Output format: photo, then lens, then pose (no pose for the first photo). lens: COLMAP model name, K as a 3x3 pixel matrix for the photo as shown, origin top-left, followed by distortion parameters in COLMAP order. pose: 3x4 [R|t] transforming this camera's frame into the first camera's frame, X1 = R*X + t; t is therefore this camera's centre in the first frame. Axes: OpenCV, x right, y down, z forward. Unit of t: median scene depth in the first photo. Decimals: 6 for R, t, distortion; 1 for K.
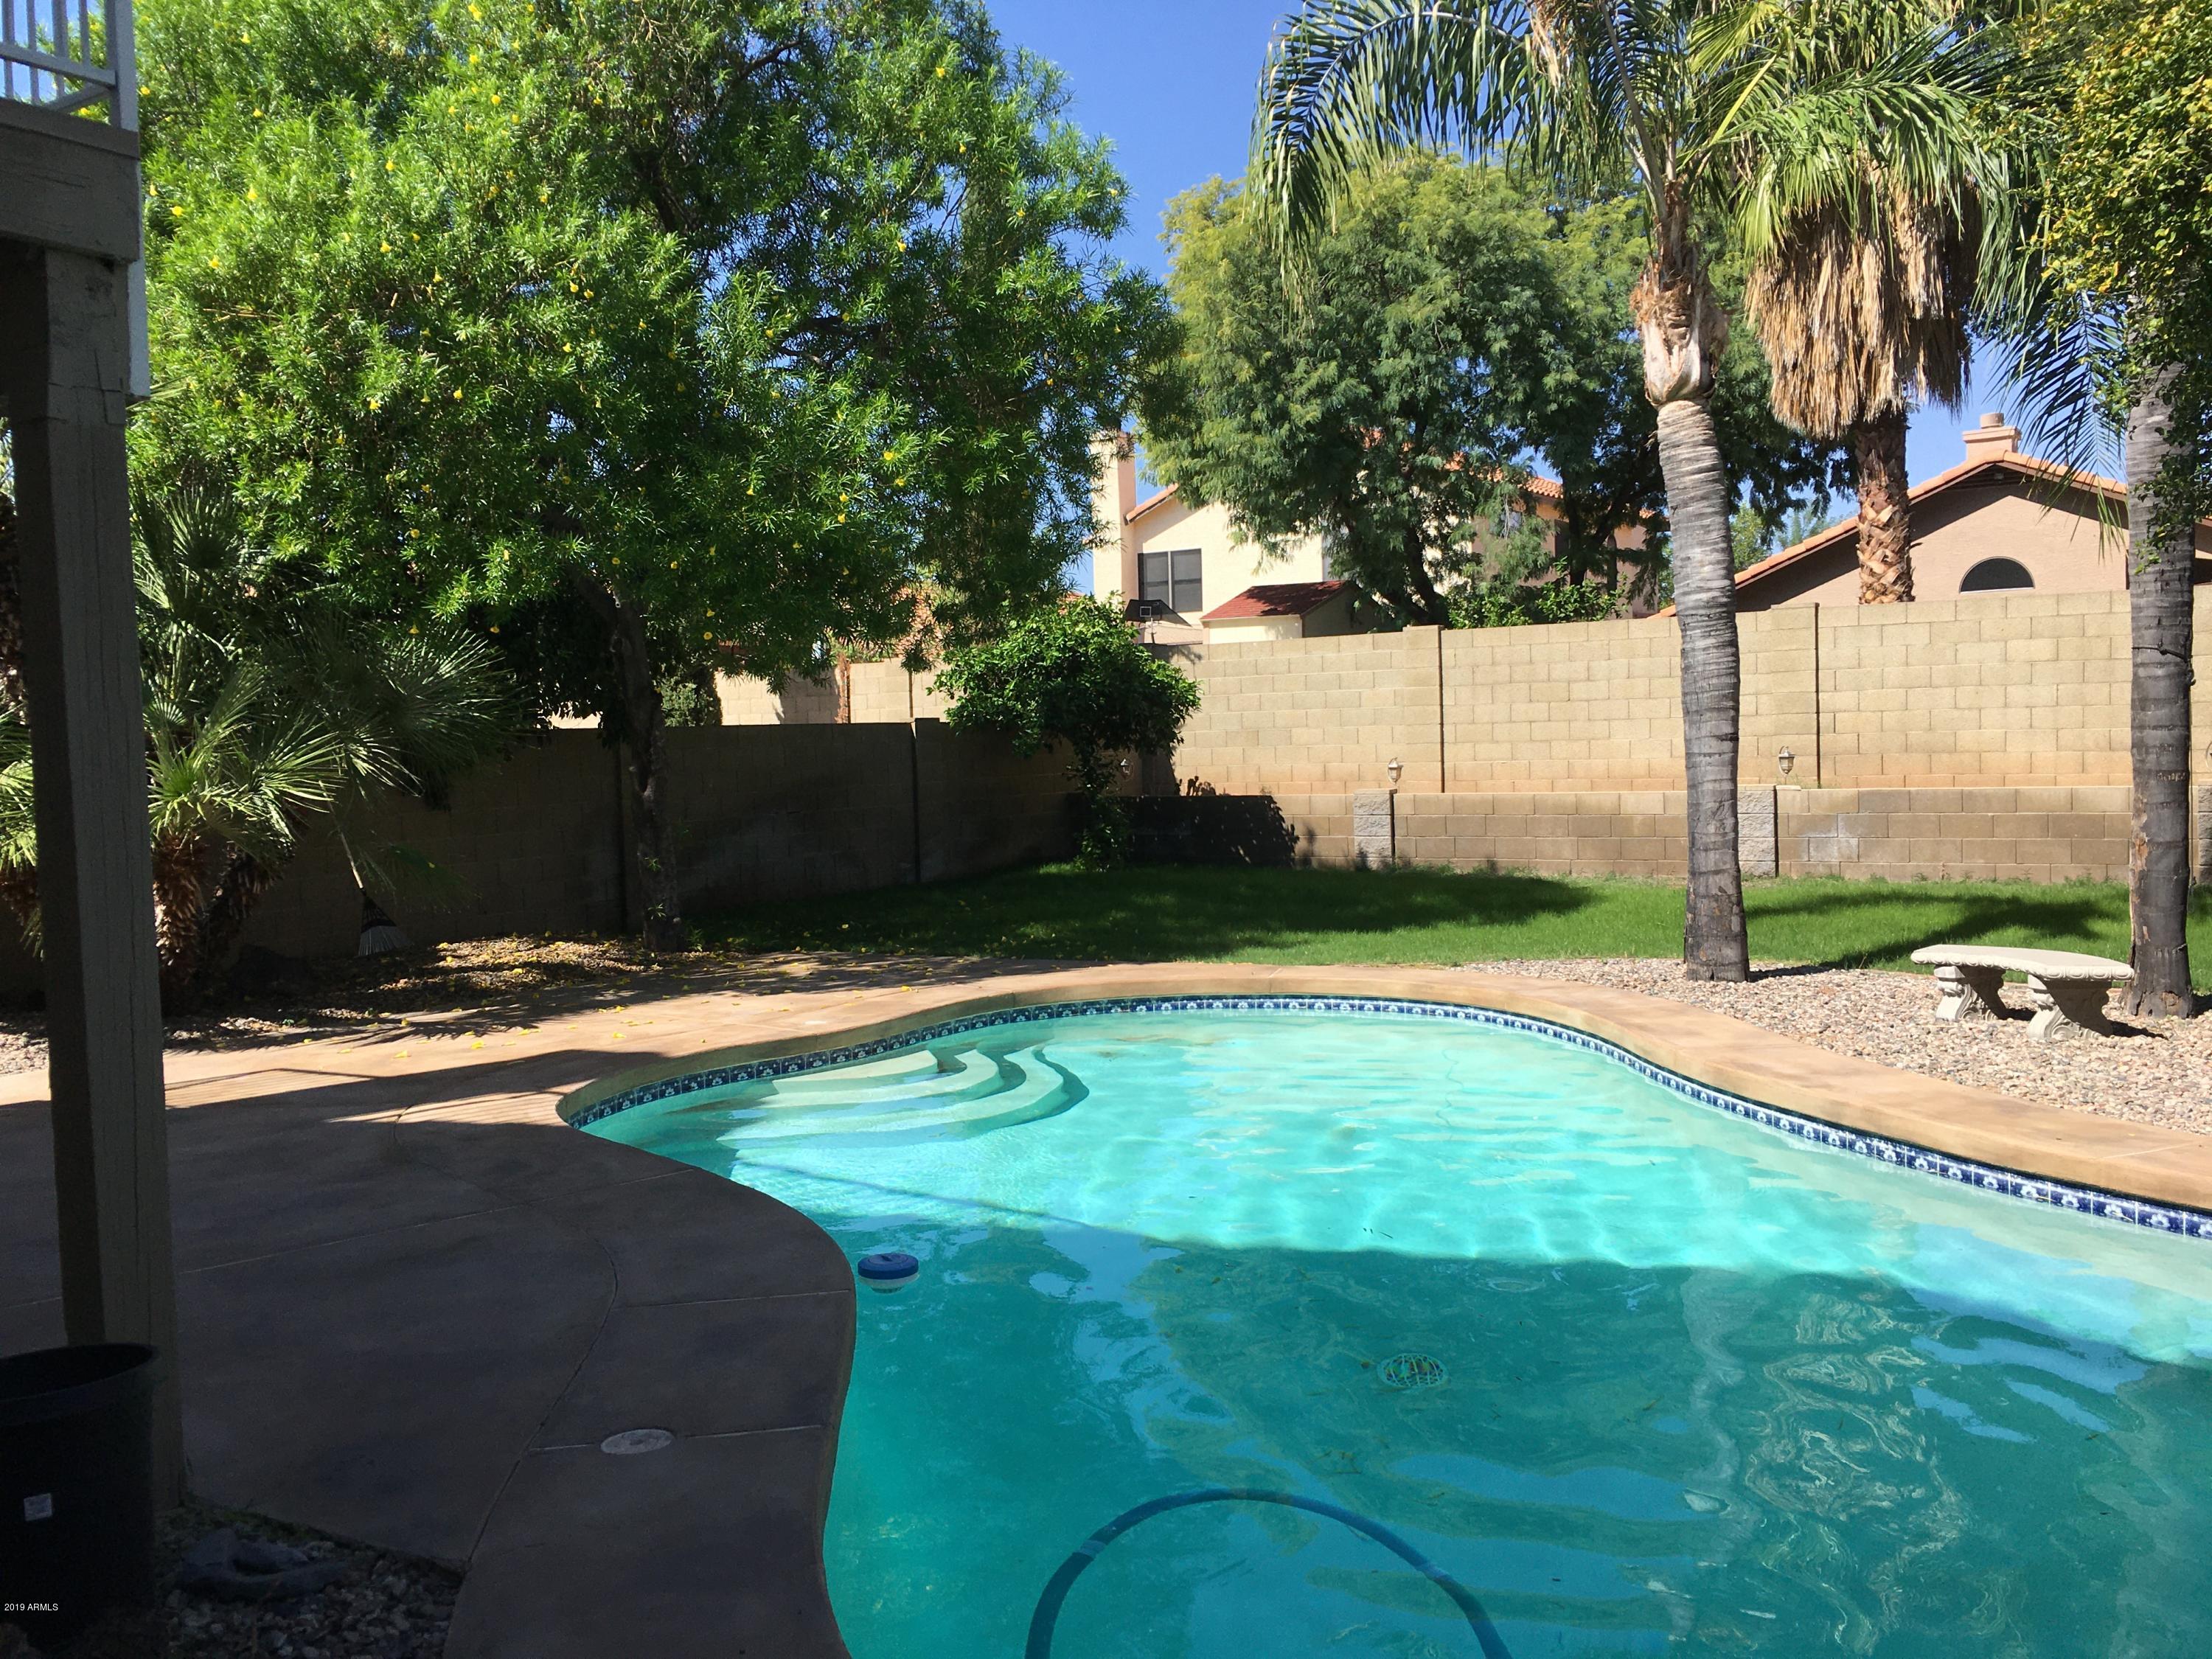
lens RADIAL K [[1885.4, 0, 1107.5], [0, 1885.4, 828.8], [0, 0, 1]] dist [-0.004947, -0.000370]
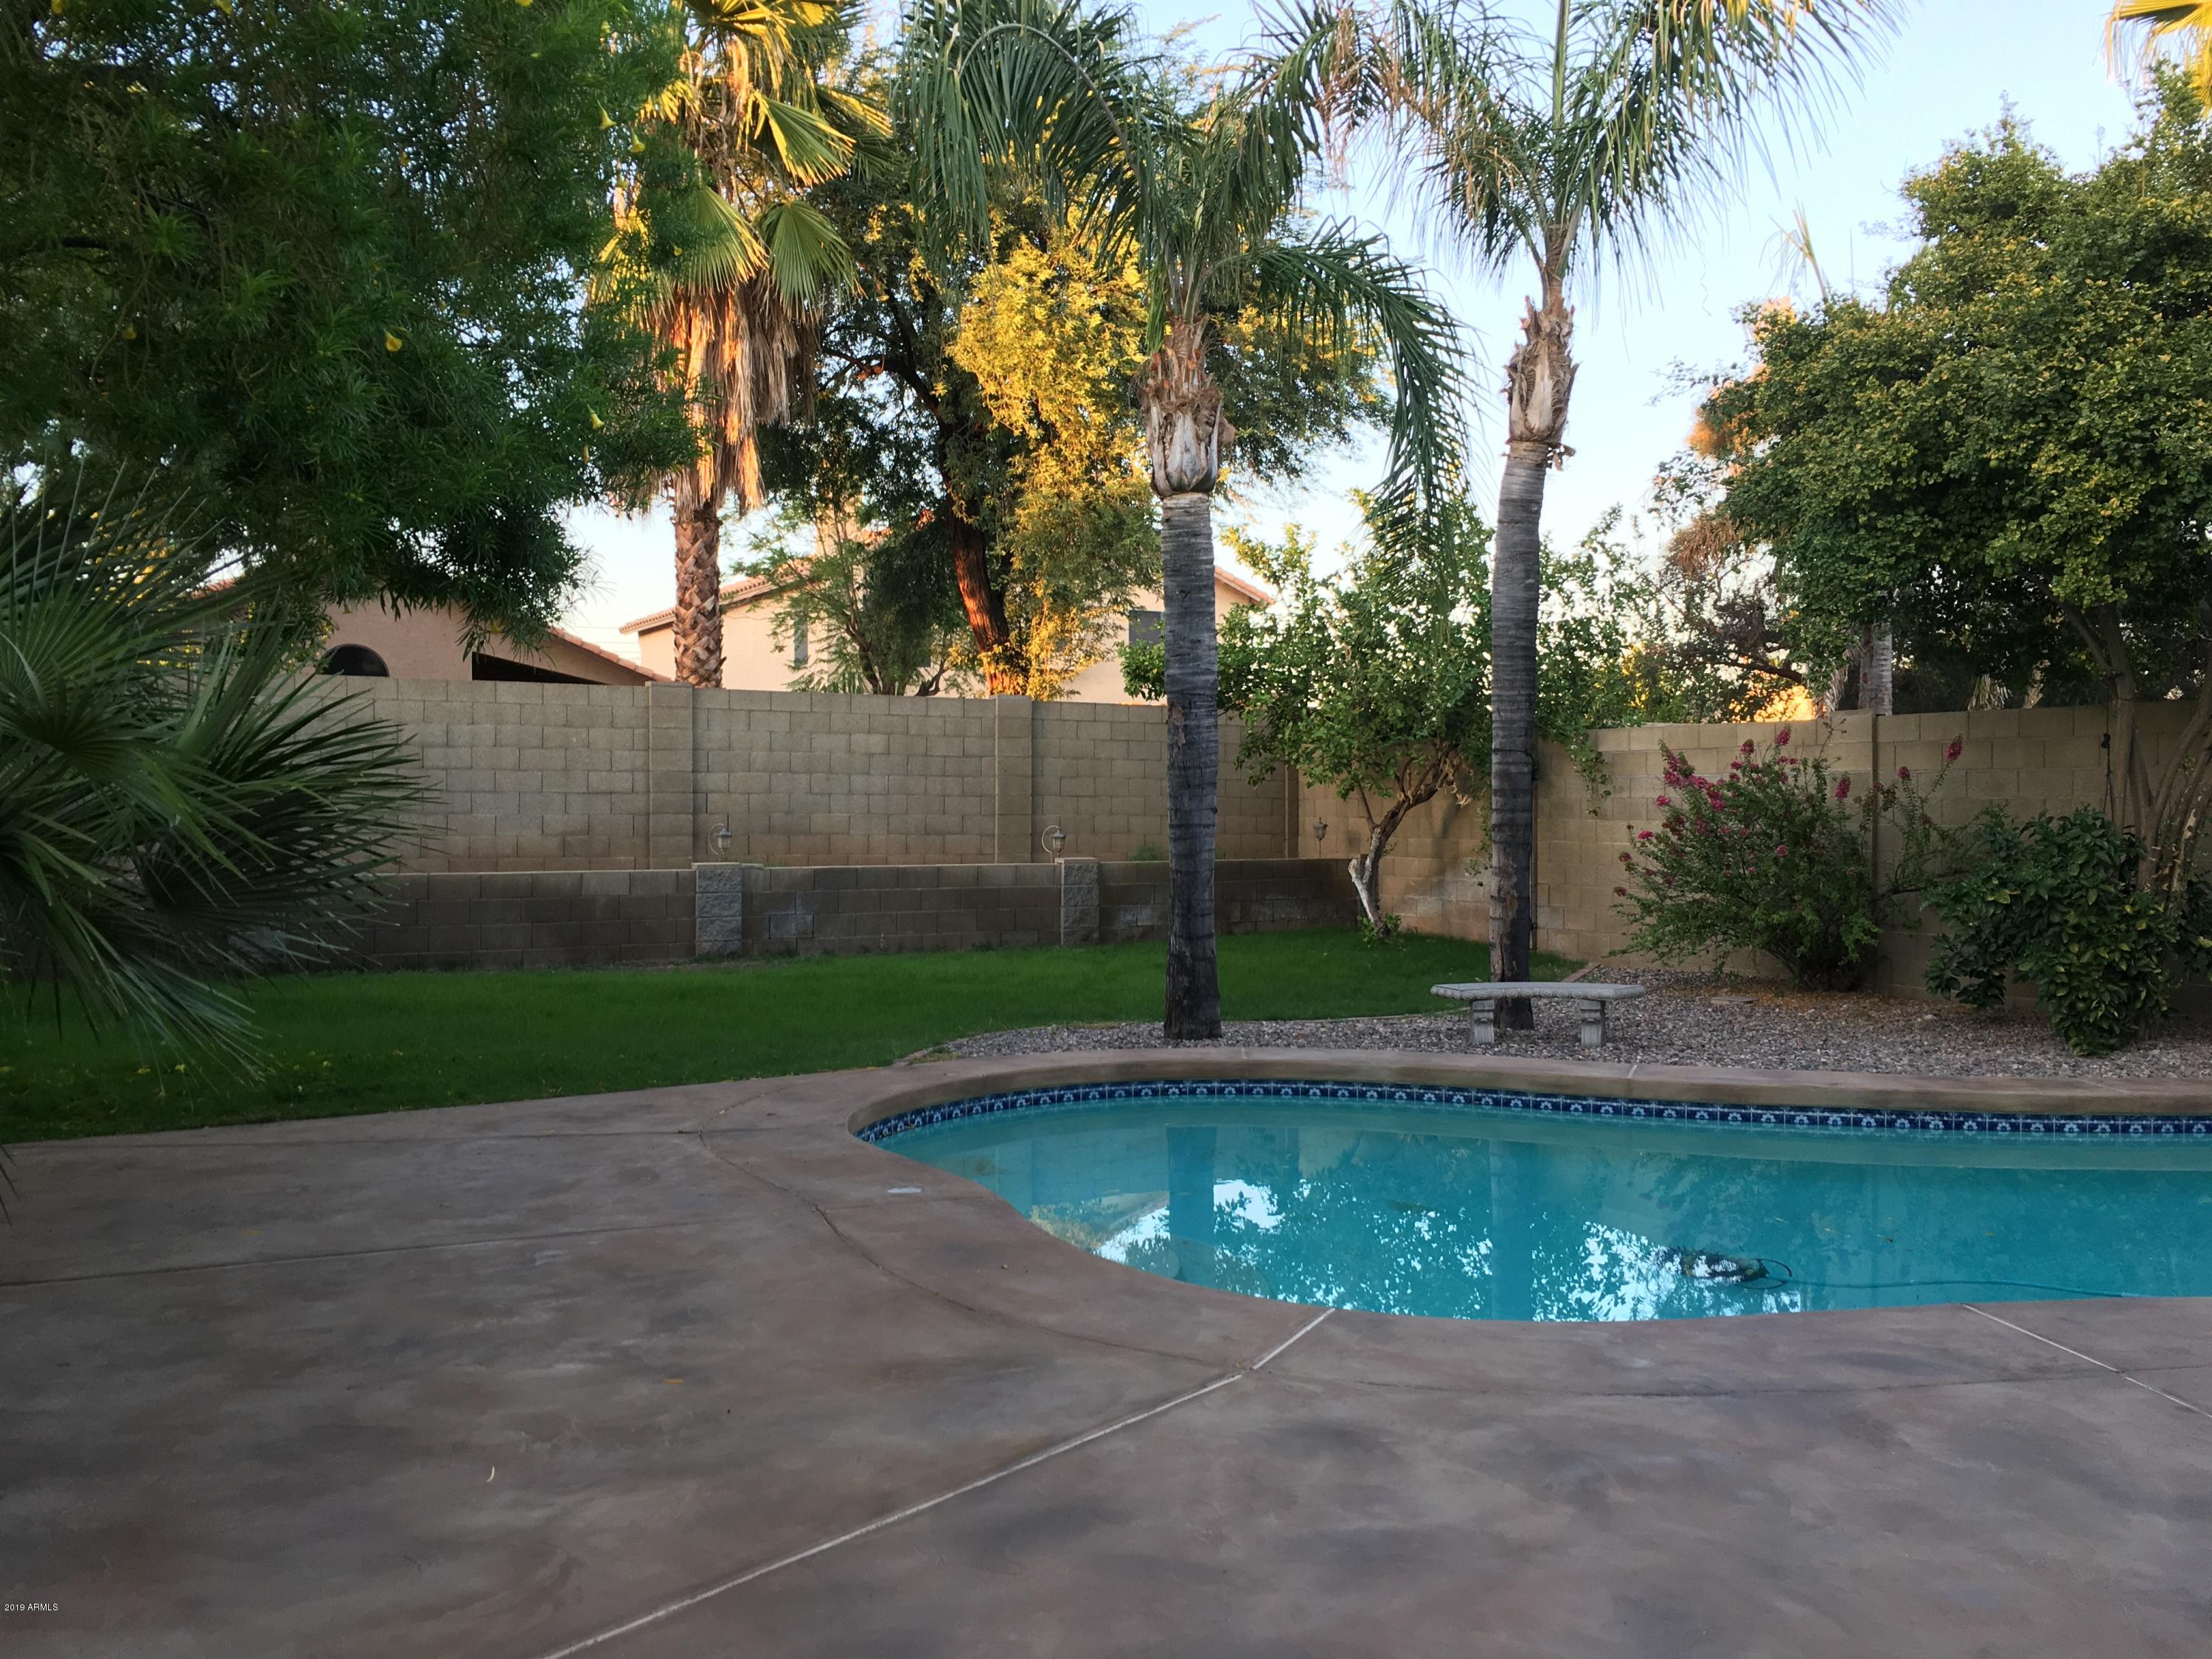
lens RADIAL K [[1885.4, 0, 1106.9], [0, 1885.4, 827.9], [0, 0, 1]] dist [-0.004947, -0.000370]
pose [[0.490931, 0.022096, 0.870918, -0.409920], [0.024597, 0.998928, -0.039209, 0.002020], [-0.870851, 0.040671, 0.489862, 0.340167]]
